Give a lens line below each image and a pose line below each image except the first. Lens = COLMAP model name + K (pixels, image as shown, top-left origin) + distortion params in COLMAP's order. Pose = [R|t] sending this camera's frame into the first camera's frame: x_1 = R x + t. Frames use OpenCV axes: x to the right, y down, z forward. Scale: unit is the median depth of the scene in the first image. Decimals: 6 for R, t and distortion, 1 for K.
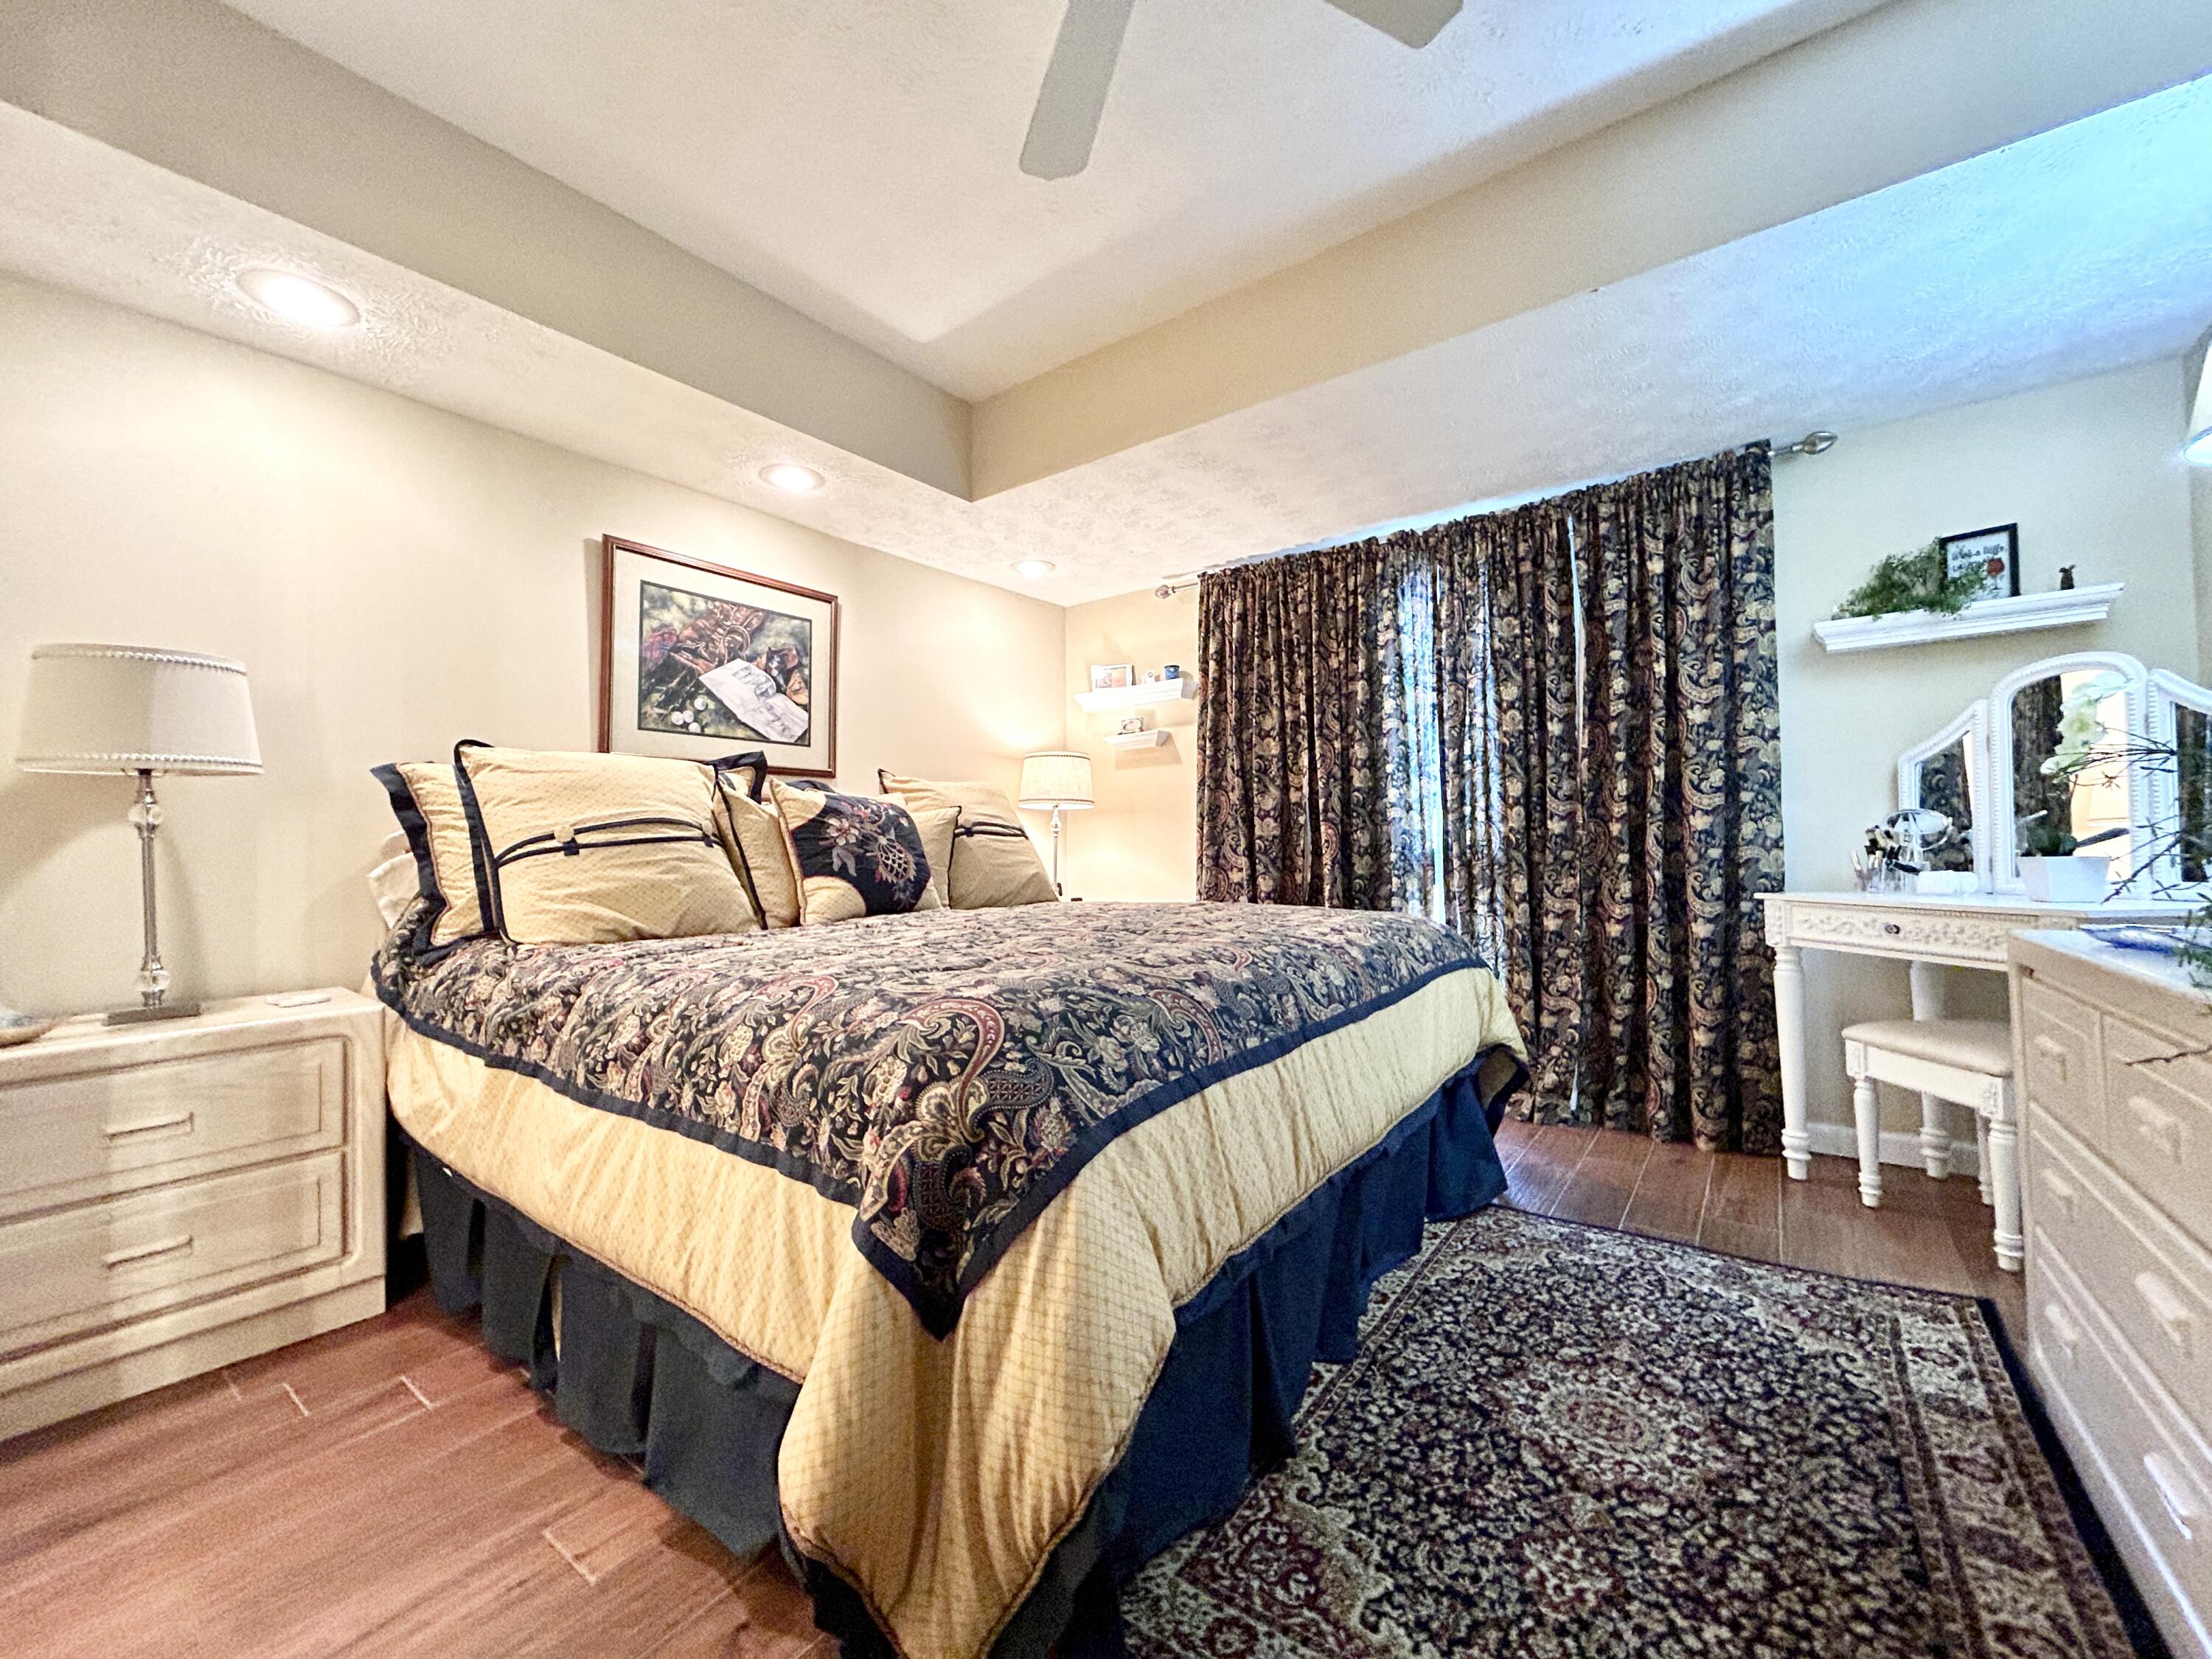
lens RADIAL K [[874.5, 0, 1098.2], [0, 874.5, 817.5], [0, 0, 1]] dist [0.002060, -0.000165]
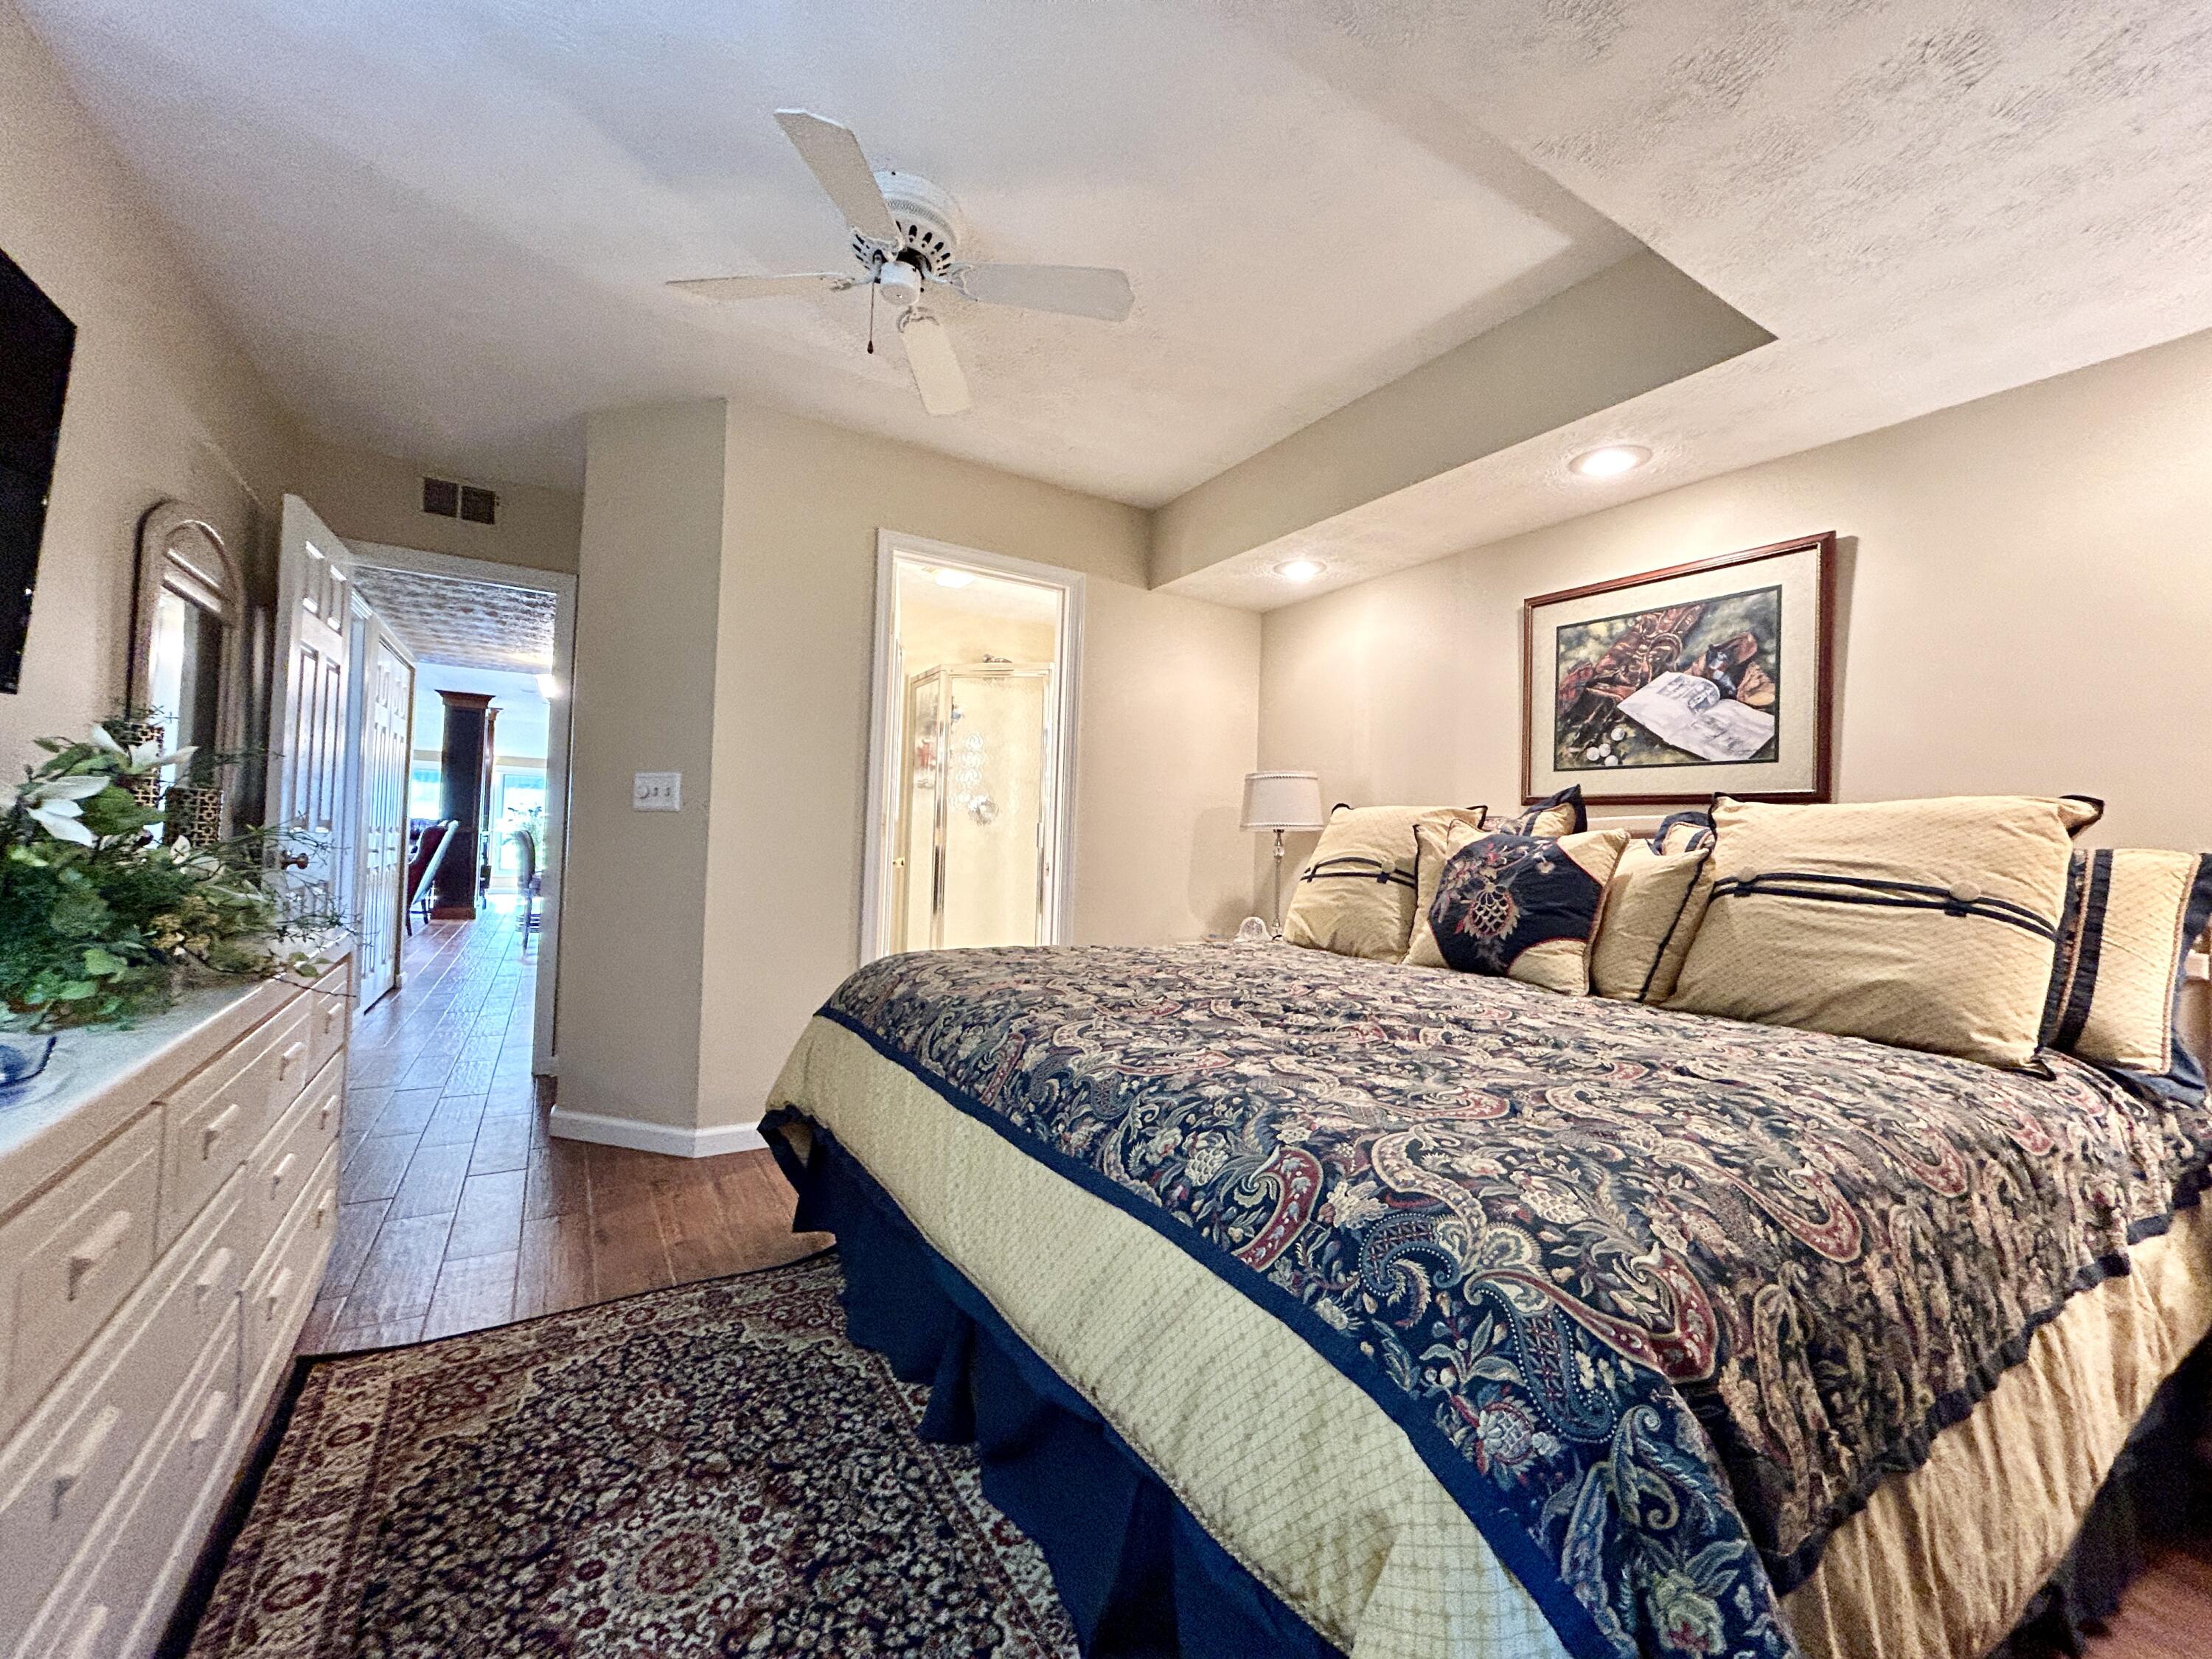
lens RADIAL K [[874.5, 0, 1104.7], [0, 874.5, 827.9], [0, 0, 1]] dist [0.002060, -0.000165]
pose [[-0.356883, -0.010951, -0.934085, 0.634162], [0.002082, 0.999919, -0.012518, -0.021575], [0.934147, -0.006412, -0.356832, 0.866926]]
